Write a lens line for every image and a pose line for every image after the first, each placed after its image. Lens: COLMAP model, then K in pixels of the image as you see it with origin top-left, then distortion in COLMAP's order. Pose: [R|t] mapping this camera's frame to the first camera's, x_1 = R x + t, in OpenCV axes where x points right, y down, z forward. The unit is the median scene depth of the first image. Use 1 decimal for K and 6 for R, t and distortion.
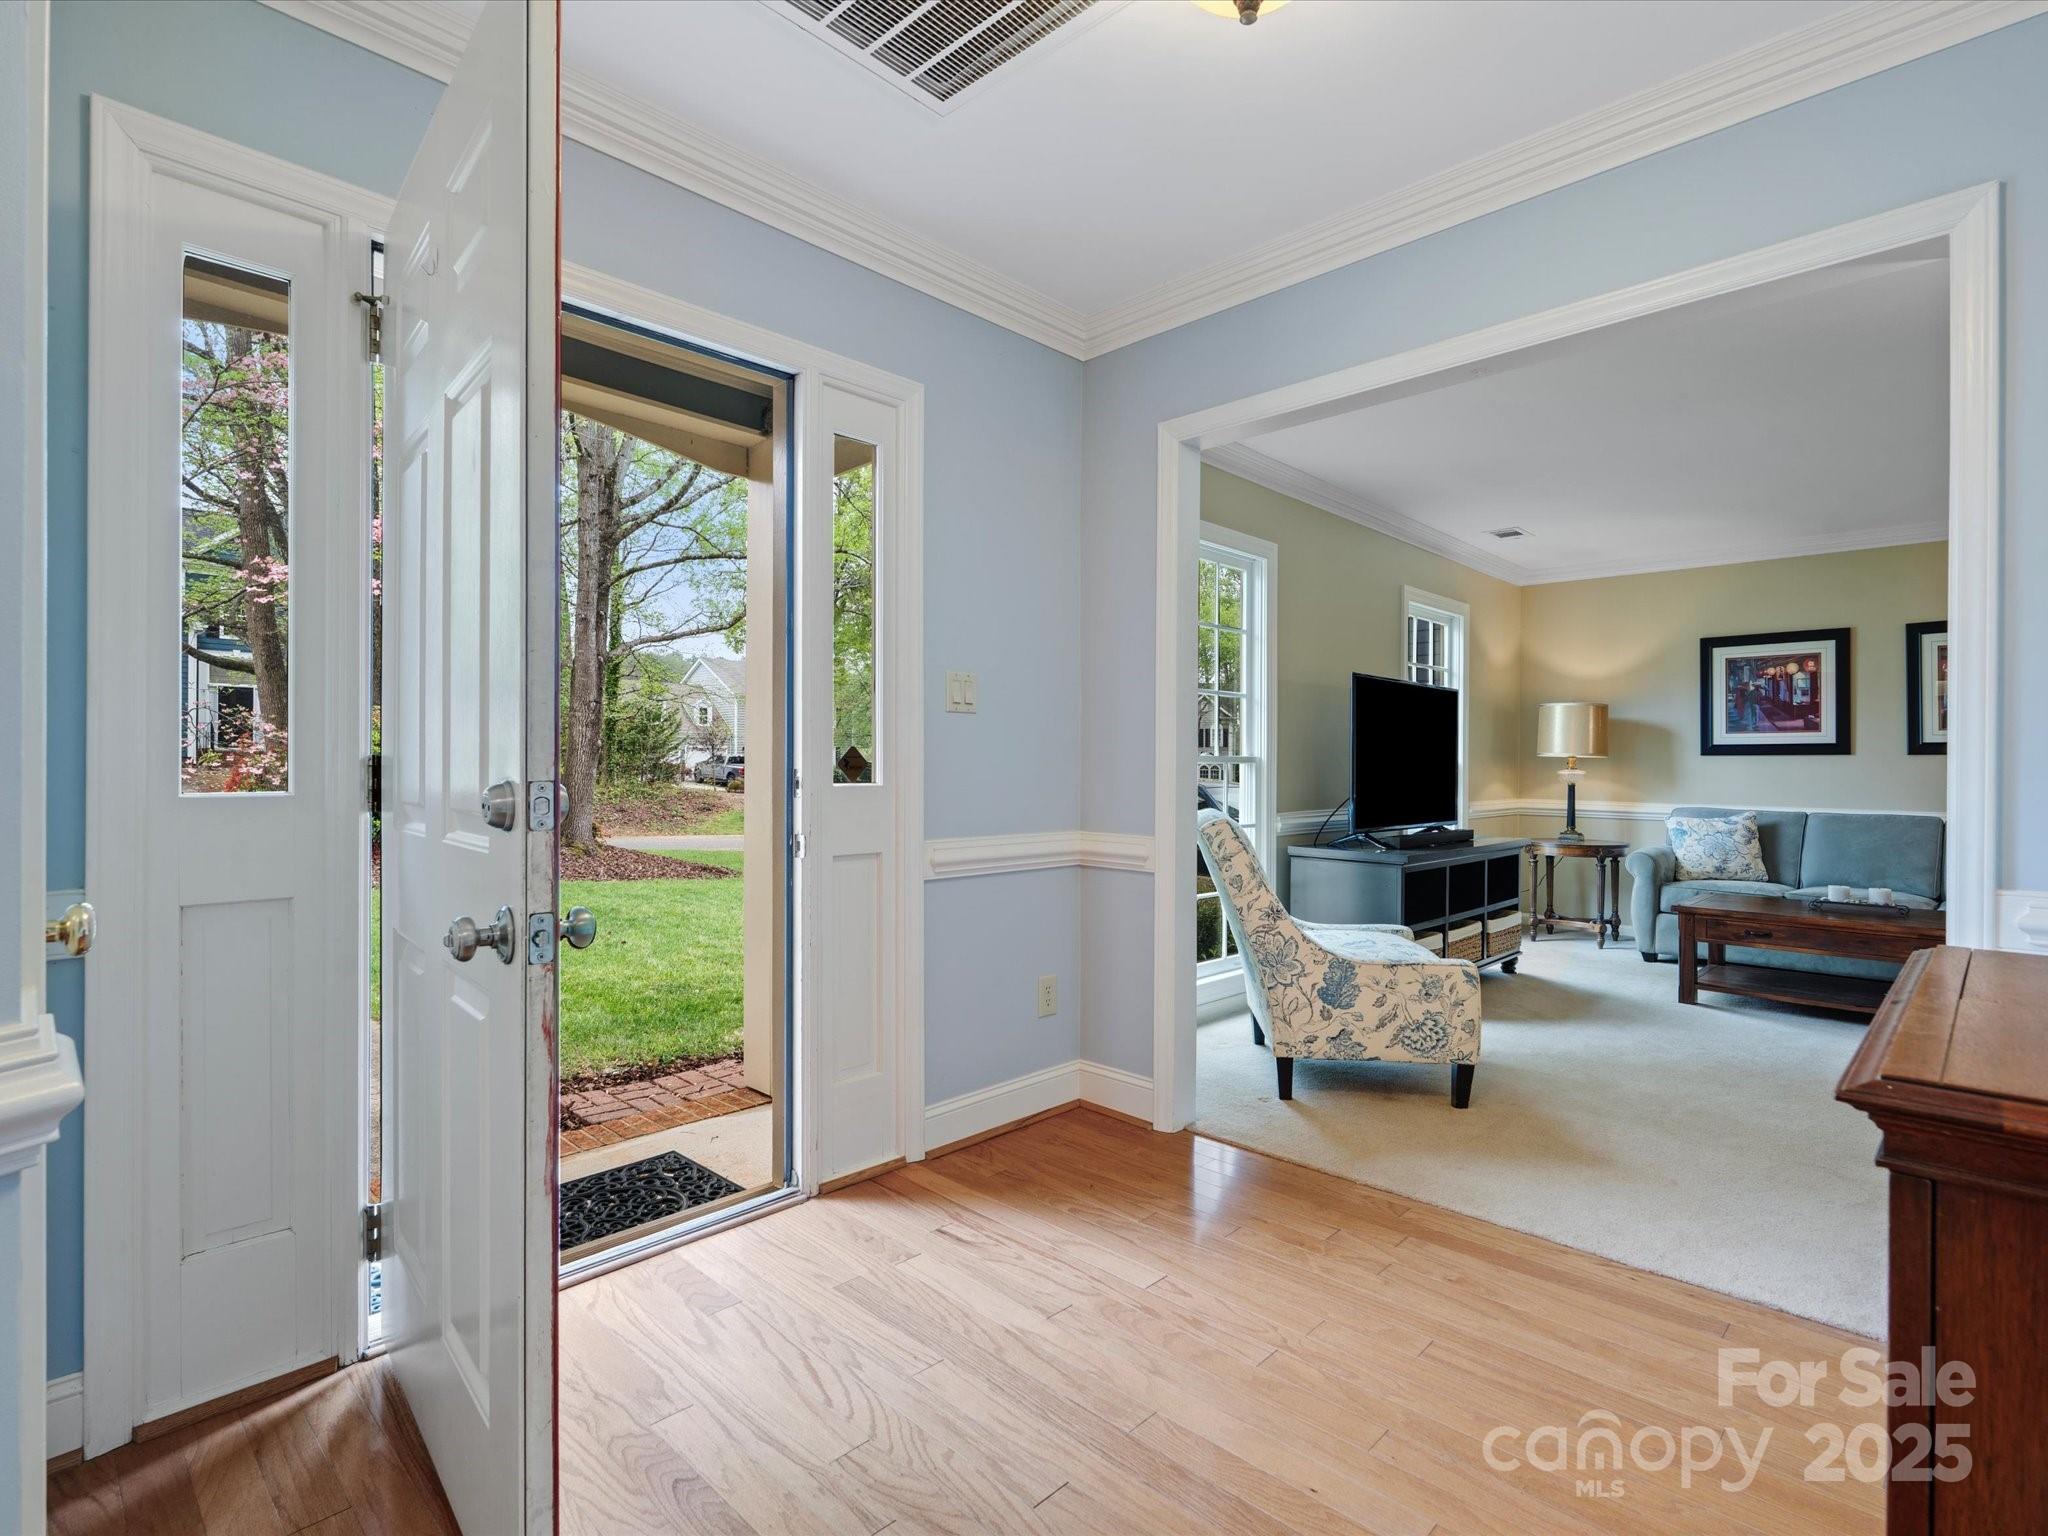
lens RADIAL K [[1022.9, 0, 1031.4], [0, 1022.9, 765.1], [0, 0, 1]] dist [0.000238, 0.002606]
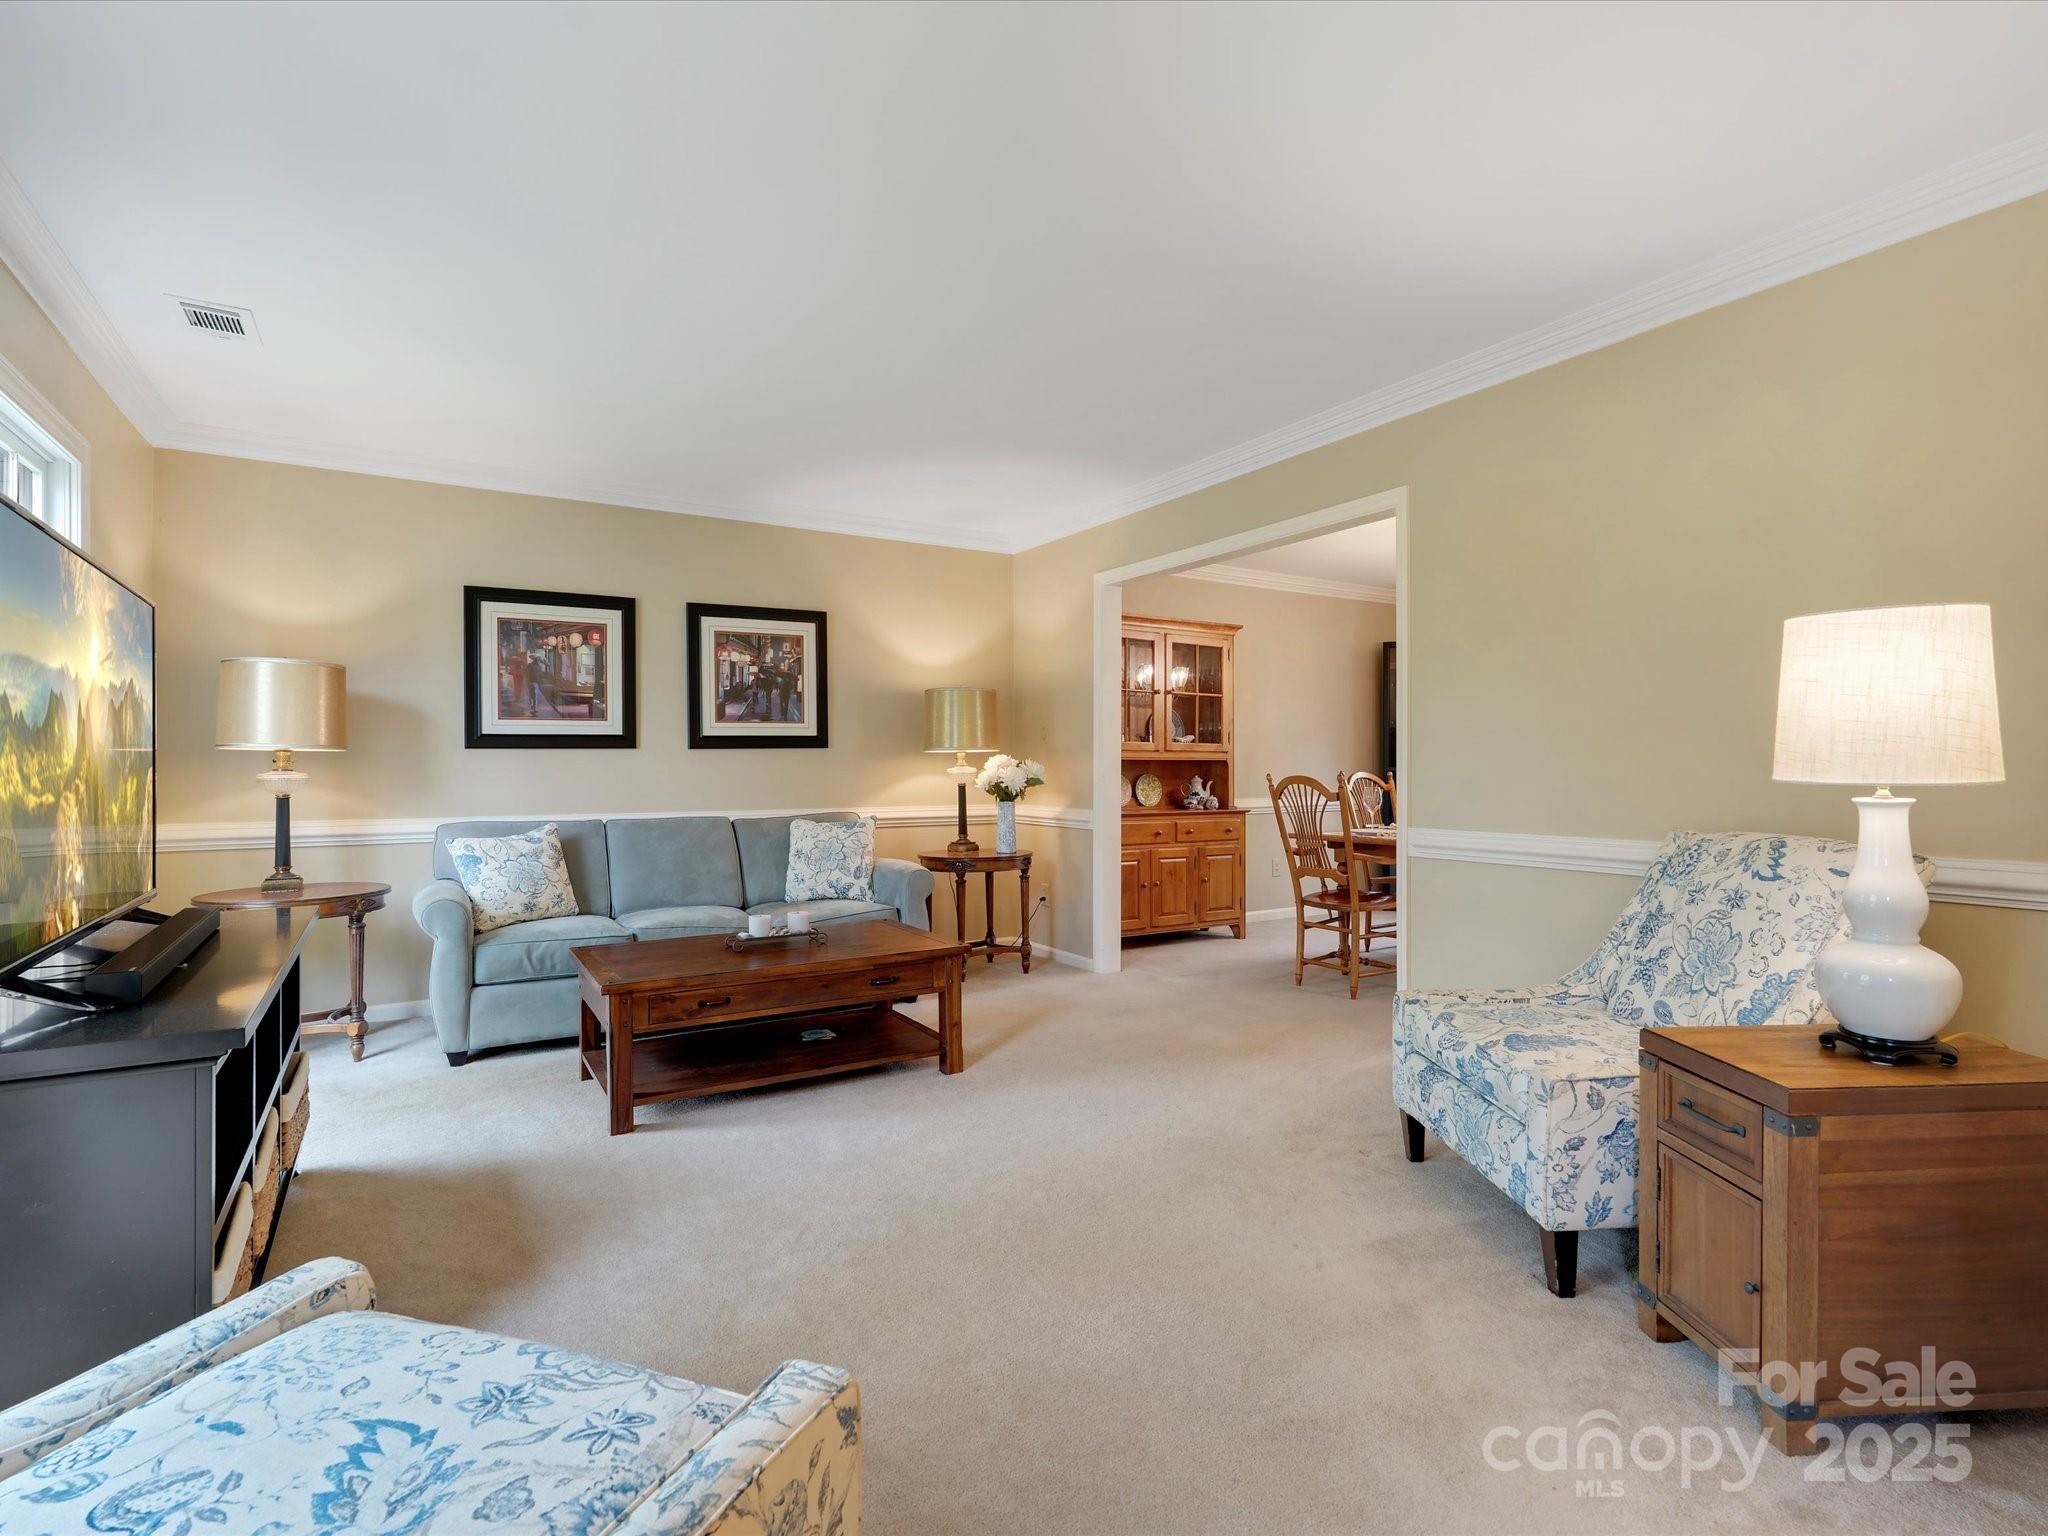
lens RADIAL K [[1022.9, 0, 1036.6], [0, 1022.9, 760.3], [0, 0, 1]] dist [0.000238, 0.002606]
pose [[0.262884, -0.006806, 0.964803, 0.069086], [0.004756, 0.999972, 0.005758, -0.003713], [-0.964816, 0.003075, 0.262909, 0.446868]]
